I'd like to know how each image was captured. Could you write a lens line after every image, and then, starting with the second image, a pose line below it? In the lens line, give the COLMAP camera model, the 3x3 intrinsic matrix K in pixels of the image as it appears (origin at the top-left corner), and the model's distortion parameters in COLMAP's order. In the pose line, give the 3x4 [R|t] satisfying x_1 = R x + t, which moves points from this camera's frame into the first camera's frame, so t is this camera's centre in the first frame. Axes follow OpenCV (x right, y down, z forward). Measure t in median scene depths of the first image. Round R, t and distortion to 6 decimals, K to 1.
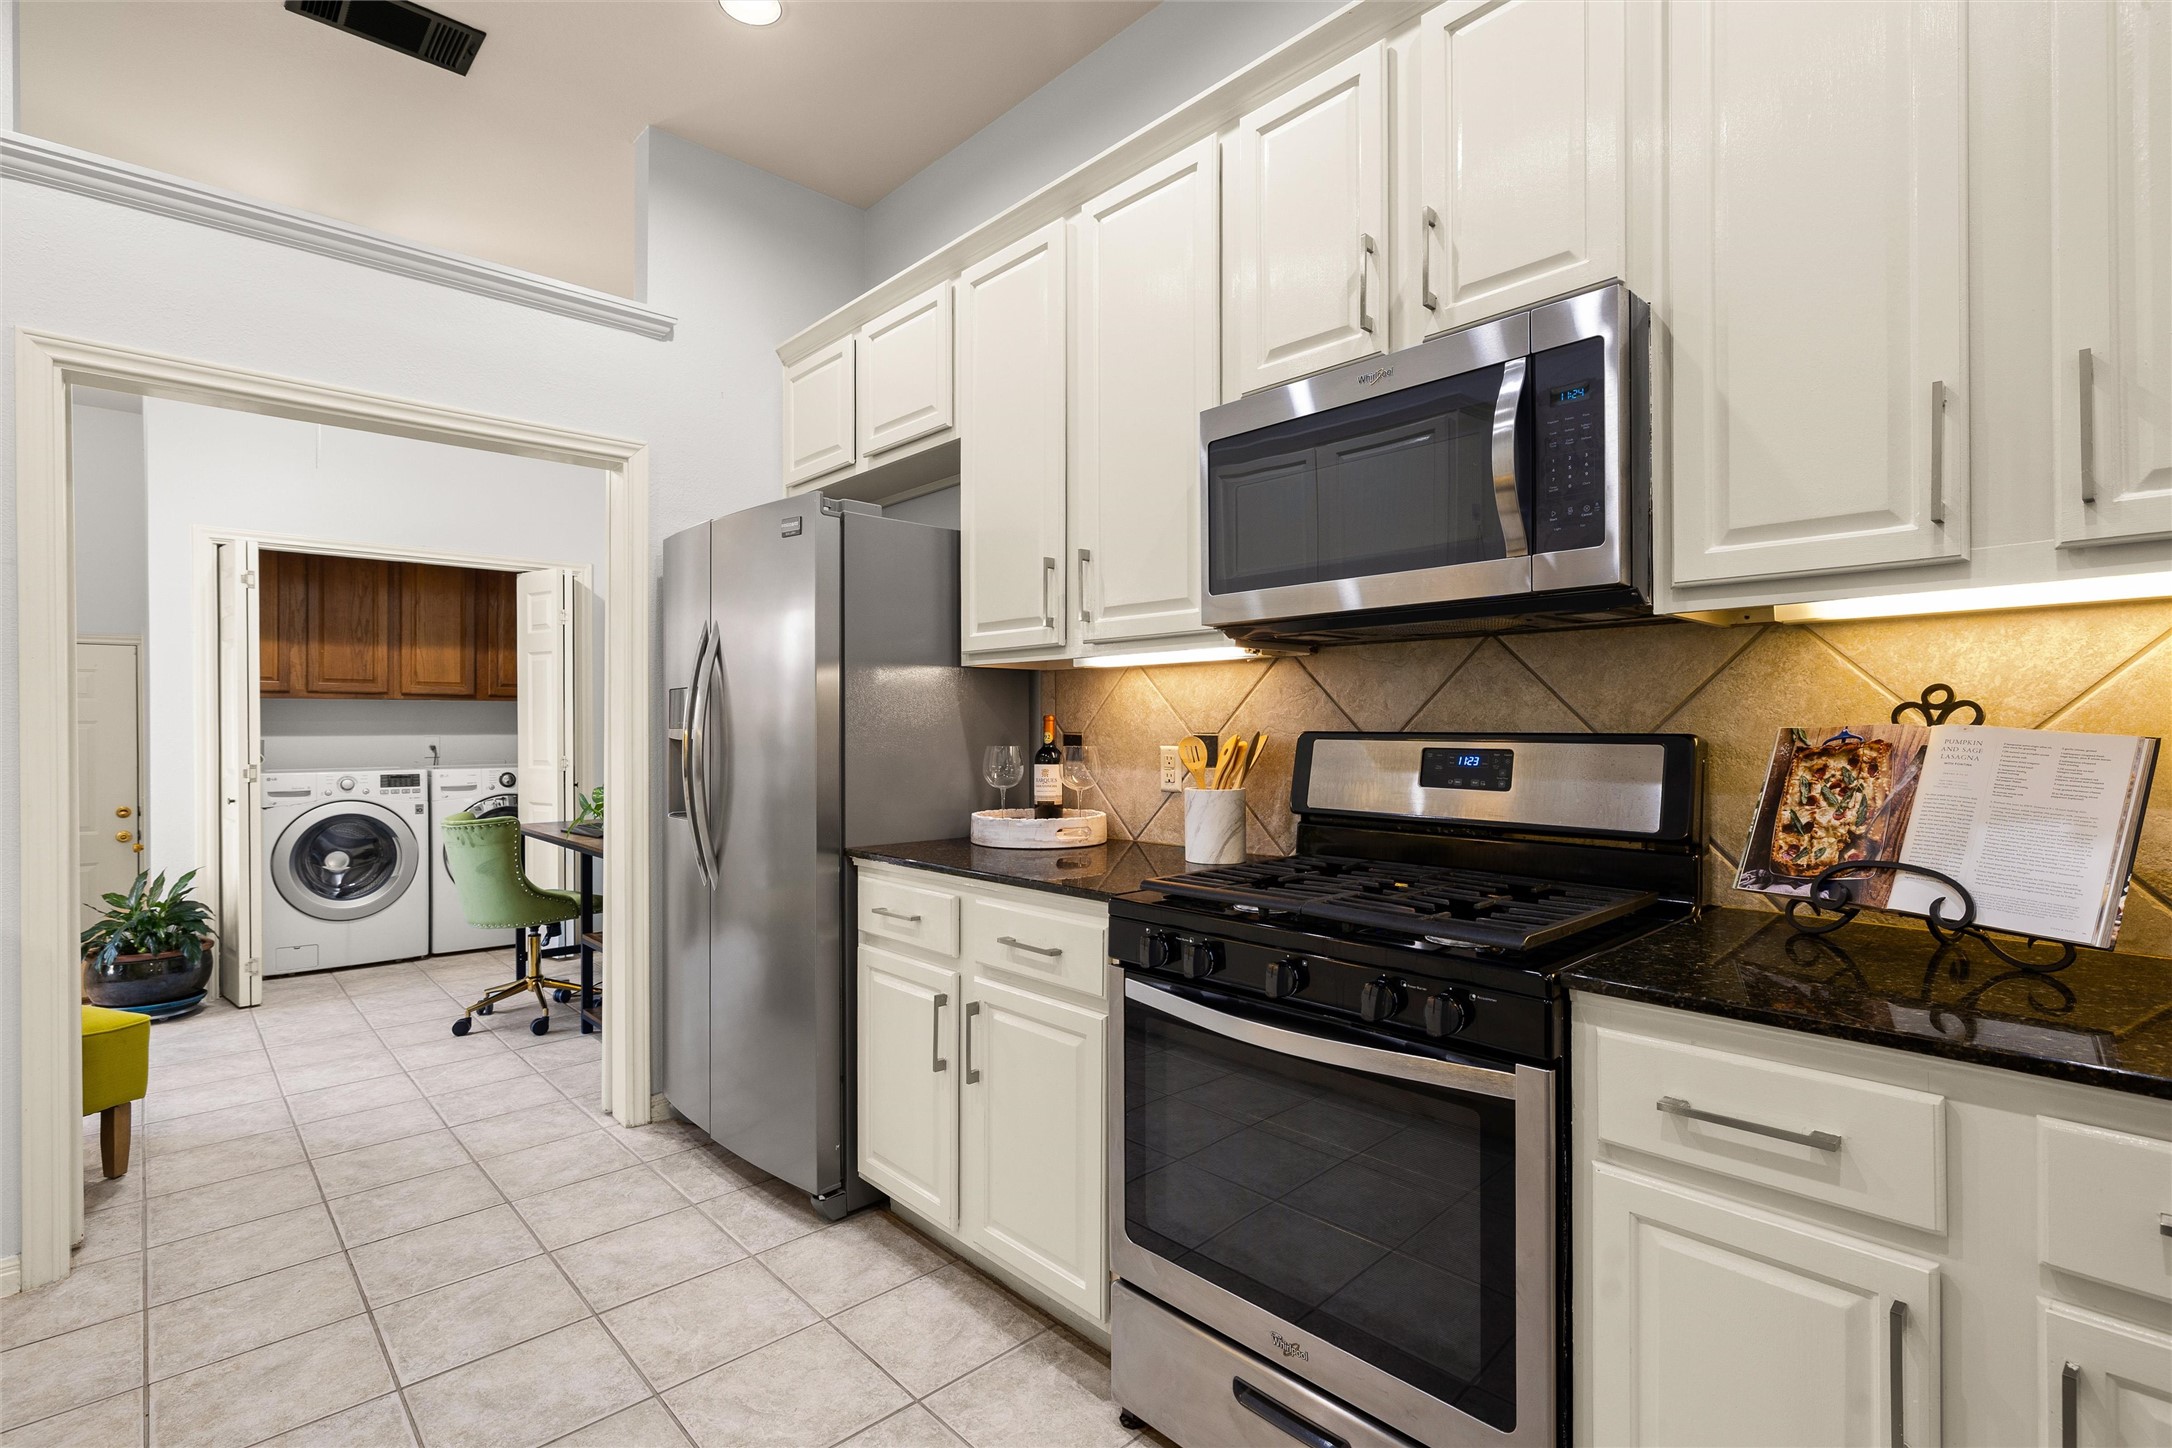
lens RADIAL K [[996.0, 0, 1084.3], [0, 996.0, 729.2], [0, 0, 1]] dist [-0.002162, -0.000078]
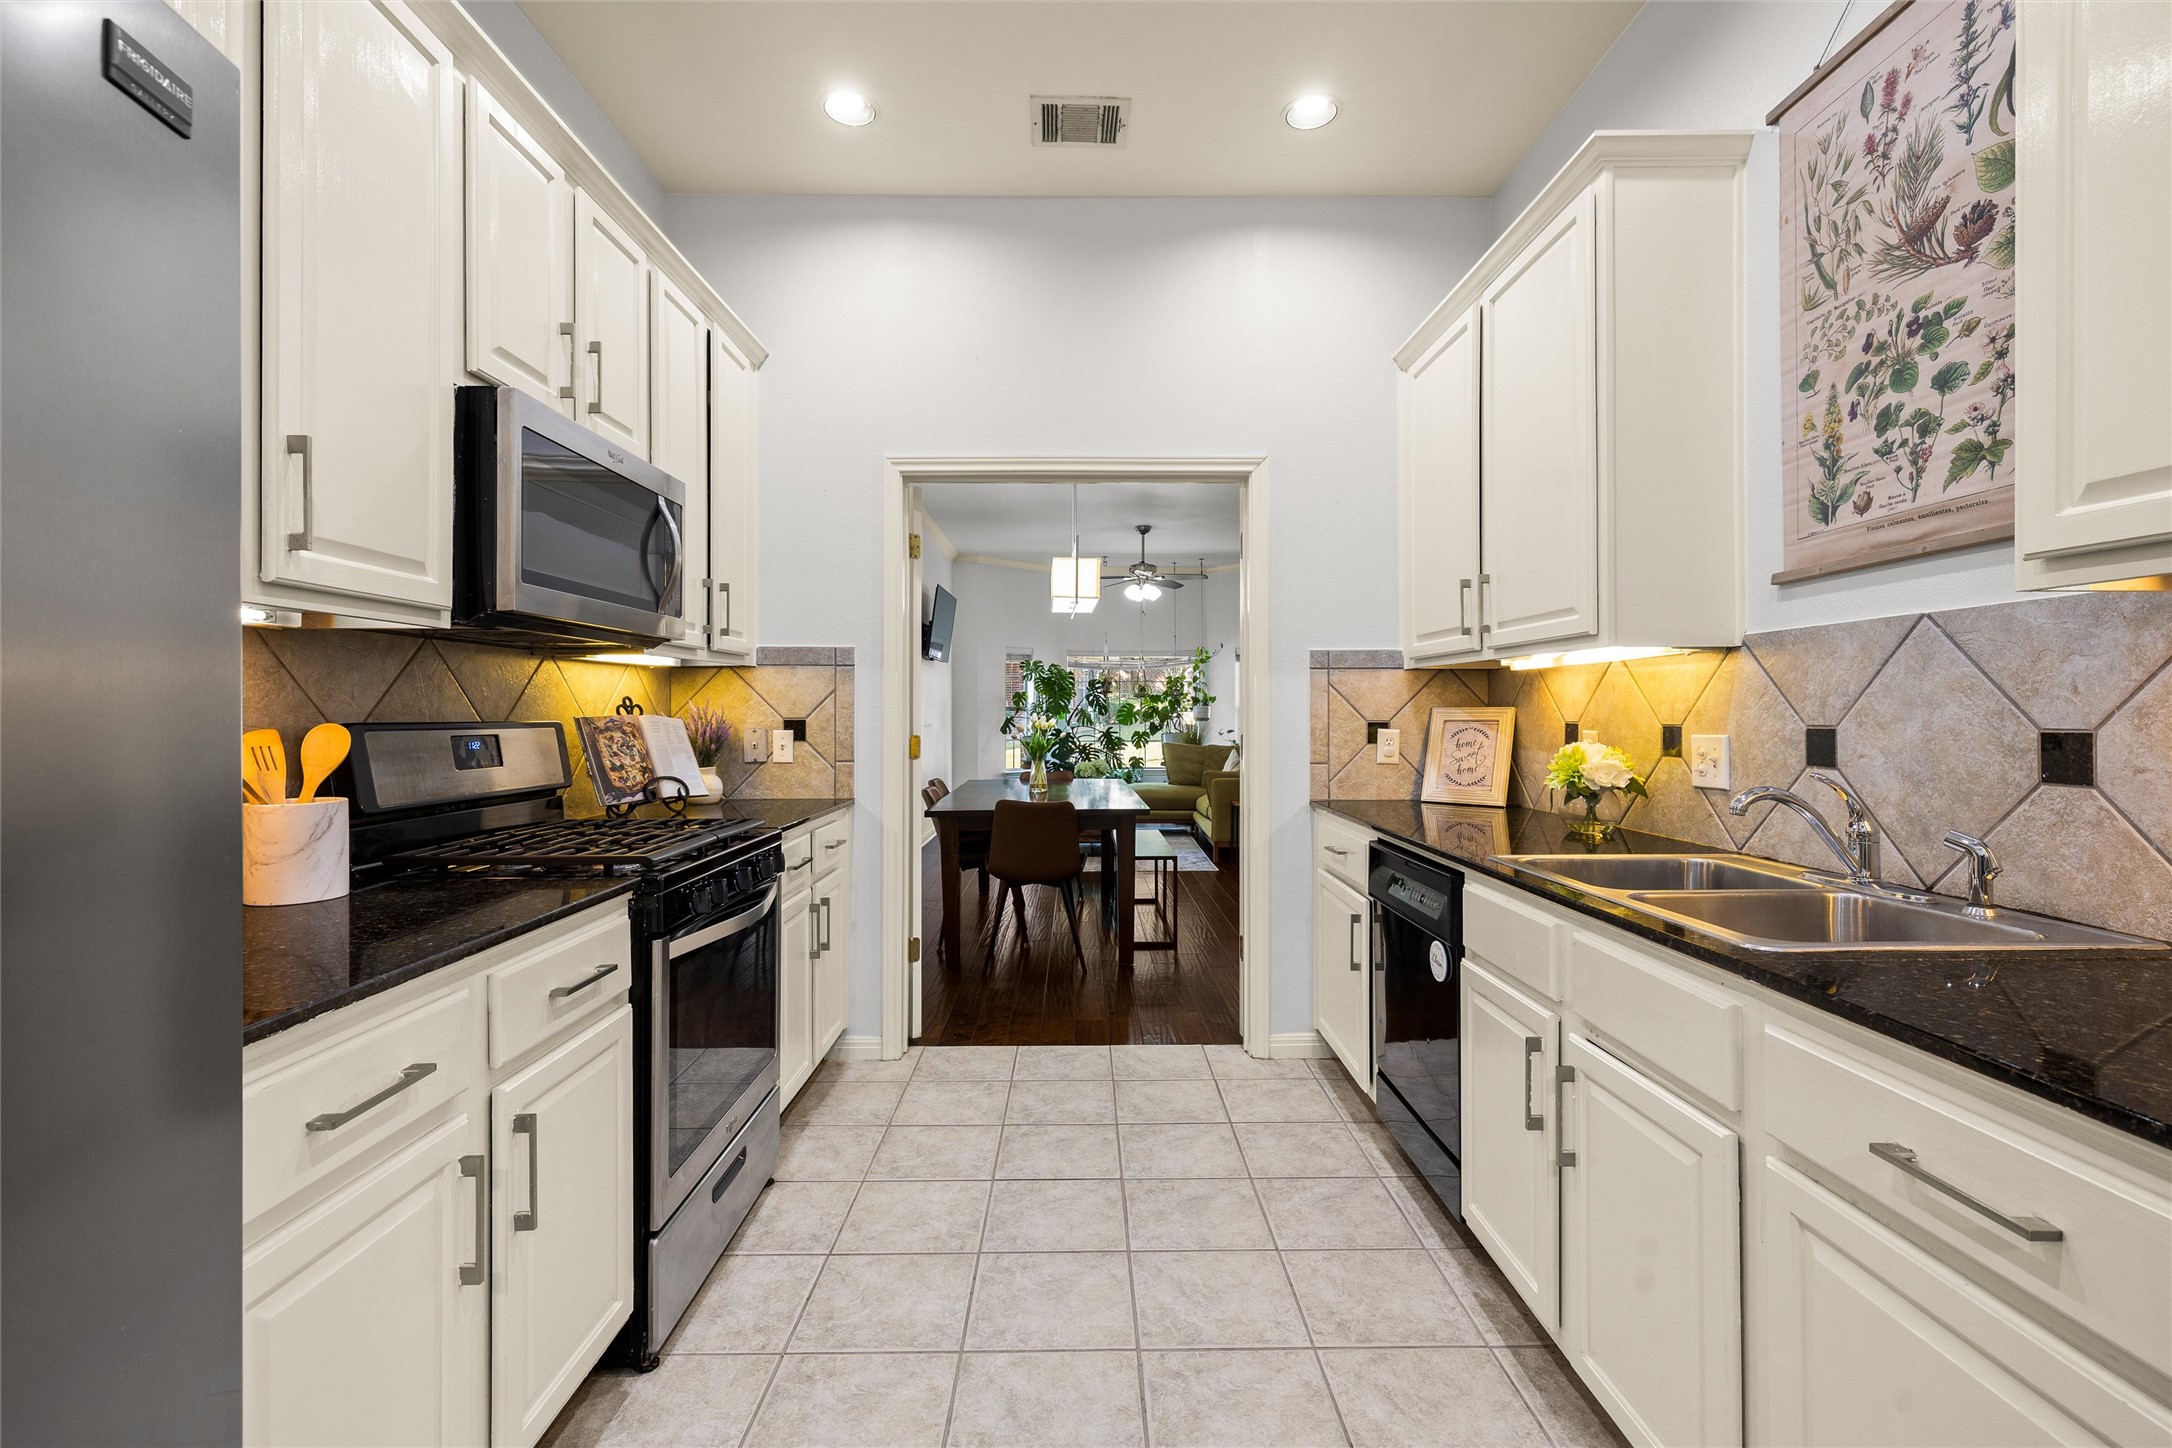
lens RADIAL K [[996.0, 0, 1085.7], [0, 996.0, 713.1], [0, 0, 1]] dist [-0.002162, -0.000078]
pose [[-0.734757, 0.000164, 0.678331, -0.941835], [0.002670, 0.999993, 0.002651, -0.008164], [-0.678326, 0.003758, -0.734752, 1.345135]]
